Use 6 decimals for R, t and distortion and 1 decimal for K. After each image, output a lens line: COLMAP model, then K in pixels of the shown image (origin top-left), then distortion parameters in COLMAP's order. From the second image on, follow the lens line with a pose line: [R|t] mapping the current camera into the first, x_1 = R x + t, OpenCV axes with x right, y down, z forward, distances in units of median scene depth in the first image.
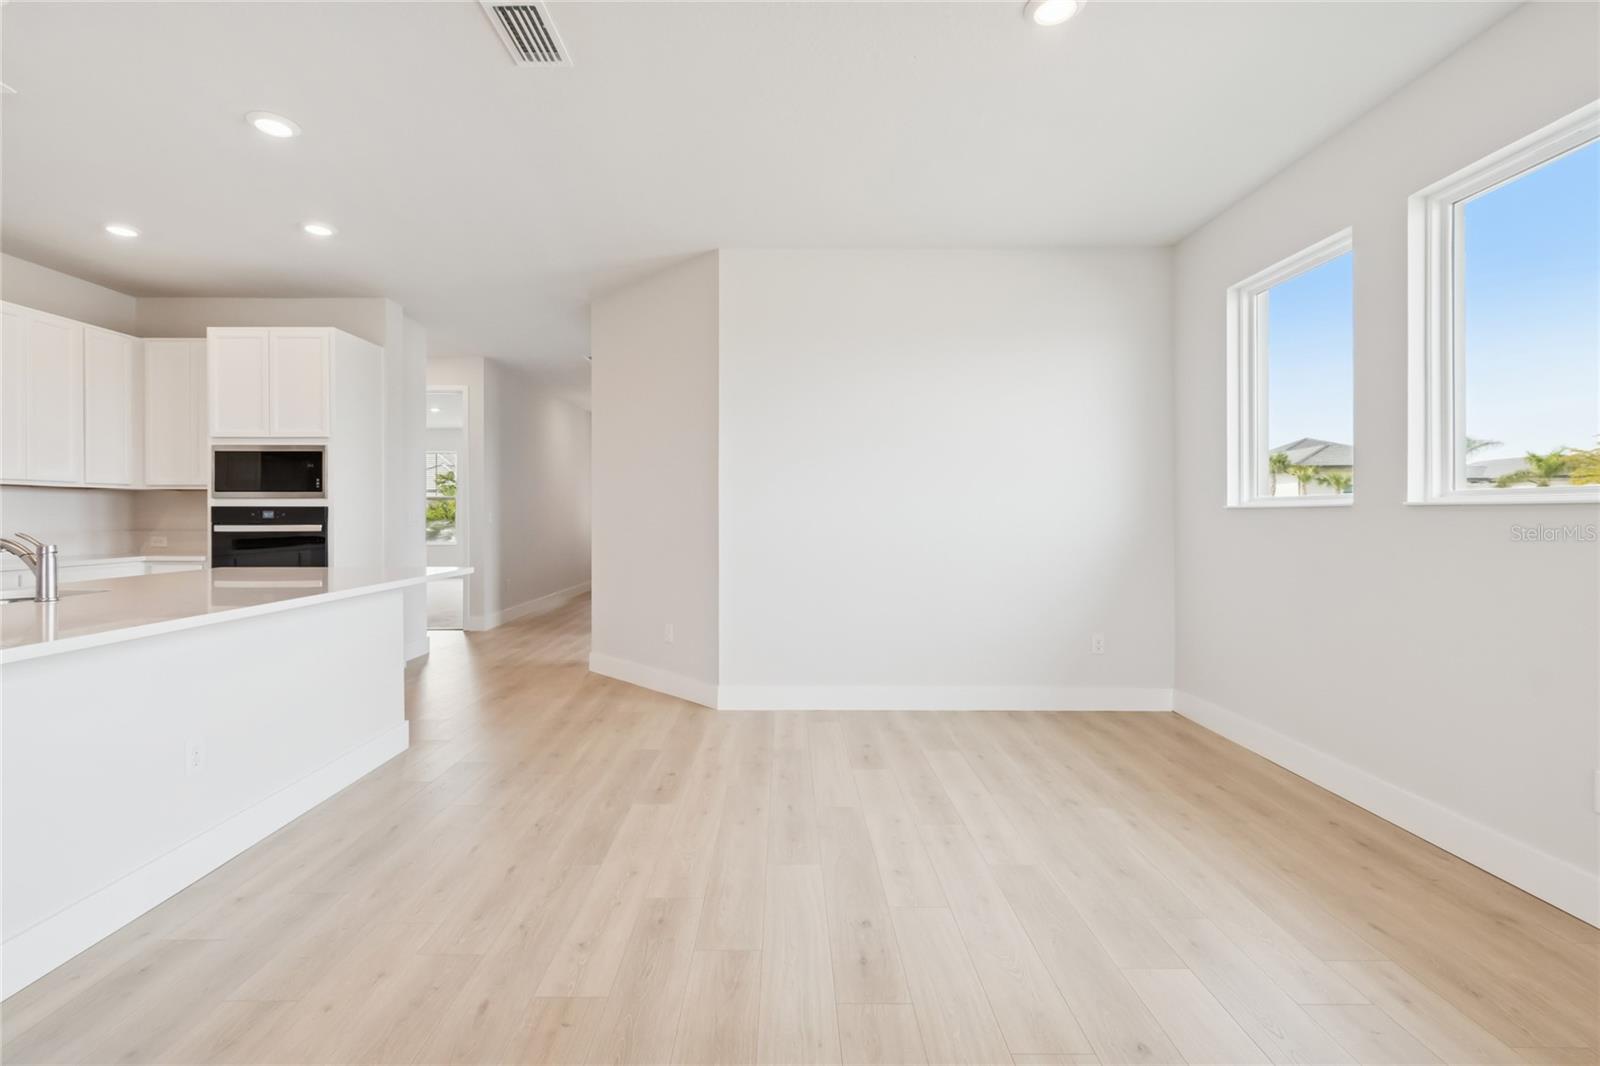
lens RADIAL K [[710.7, 0, 783.6], [0, 710.7, 514.8], [0, 0, 1]] dist [-0.006505, -0.001583]
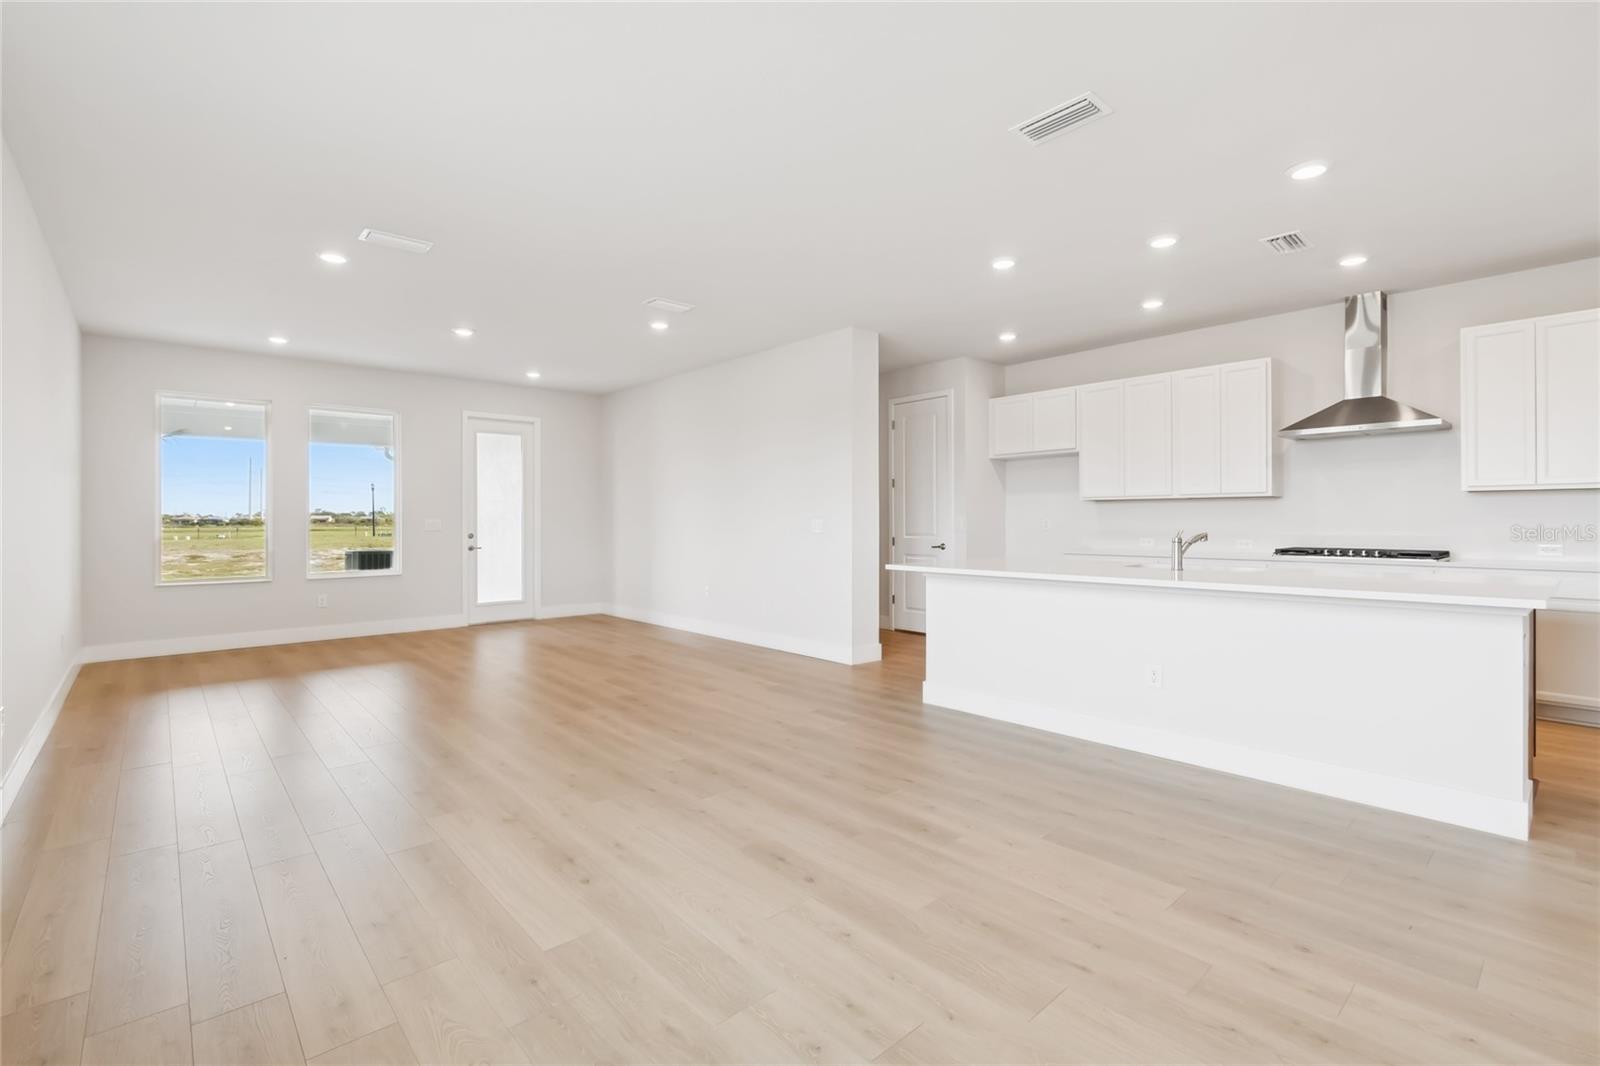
lens RADIAL K [[710.7, 0, 761.3], [0, 710.7, 523.6], [0, 0, 1]] dist [-0.006505, -0.001583]
pose [[-0.763515, 0.006120, -0.645761, 0.423322], [0.006235, 0.999978, 0.002106, 0.000173], [0.645759, -0.002419, -0.763537, 0.848804]]
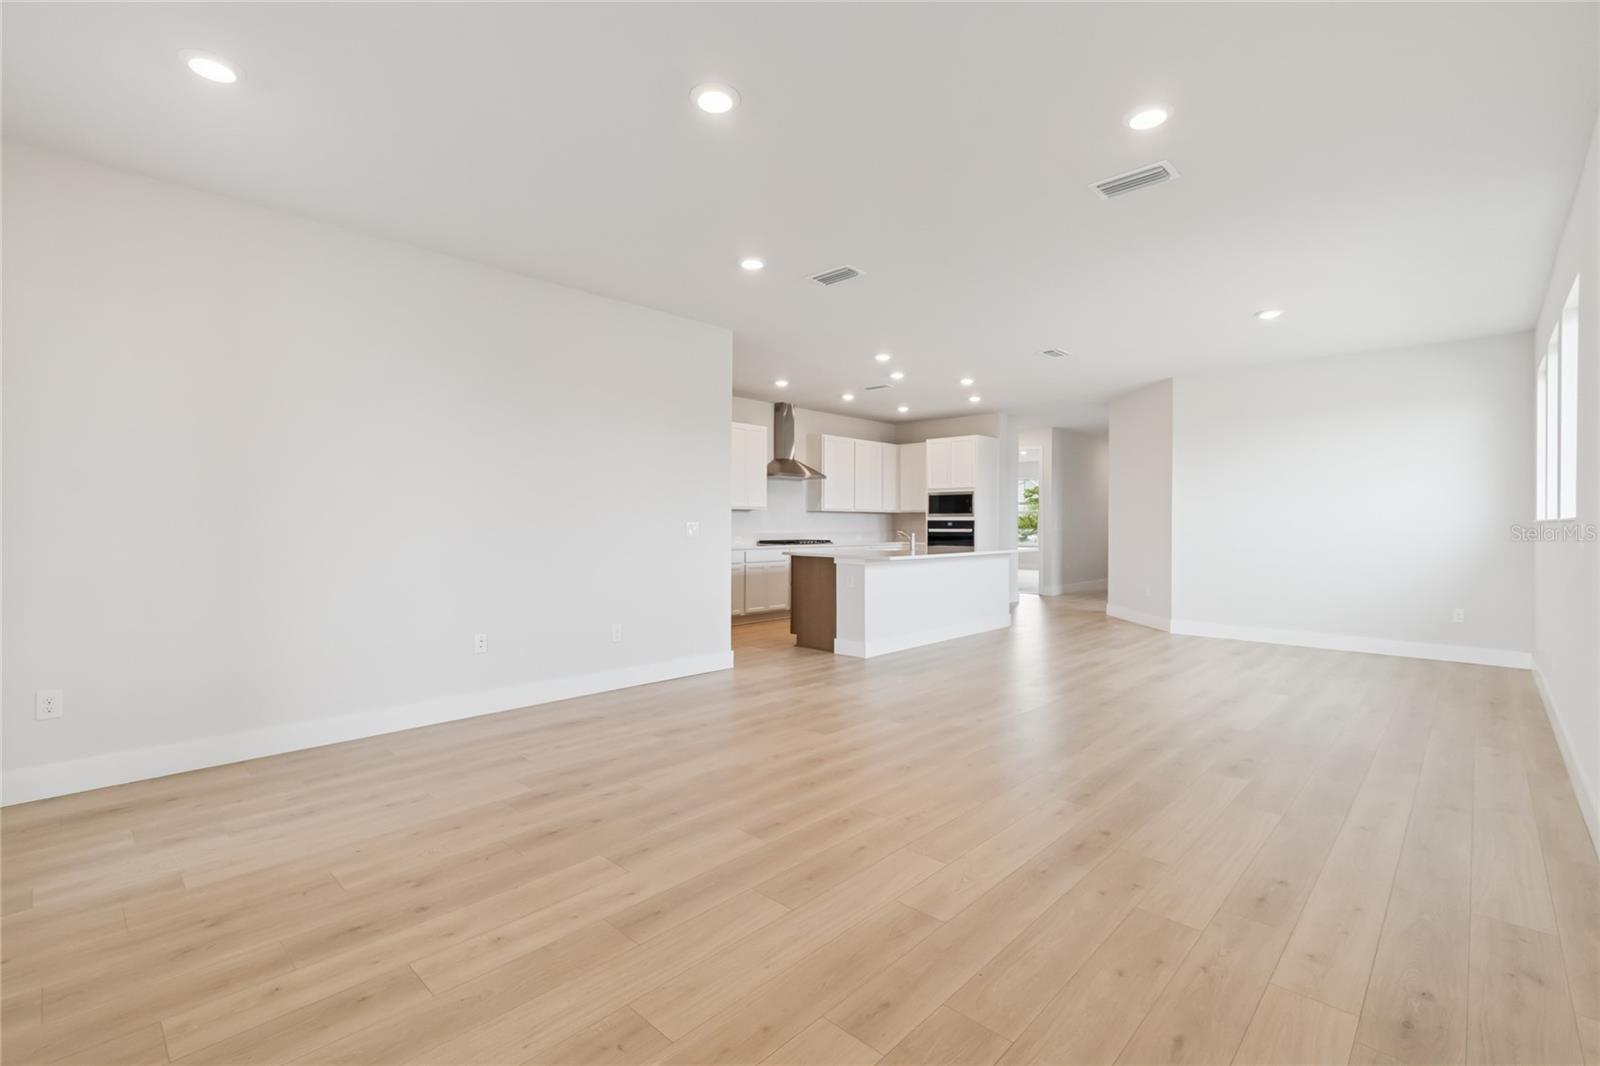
lens RADIAL K [[710.7, 0, 808.7], [0, 710.7, 529.1], [0, 0, 1]] dist [-0.006505, -0.001583]
pose [[0.731375, 0.006839, -0.681941, 0.453180], [-0.003141, 0.999973, 0.006659, 0.002112], [0.681968, -0.002728, 0.731377, -0.917157]]
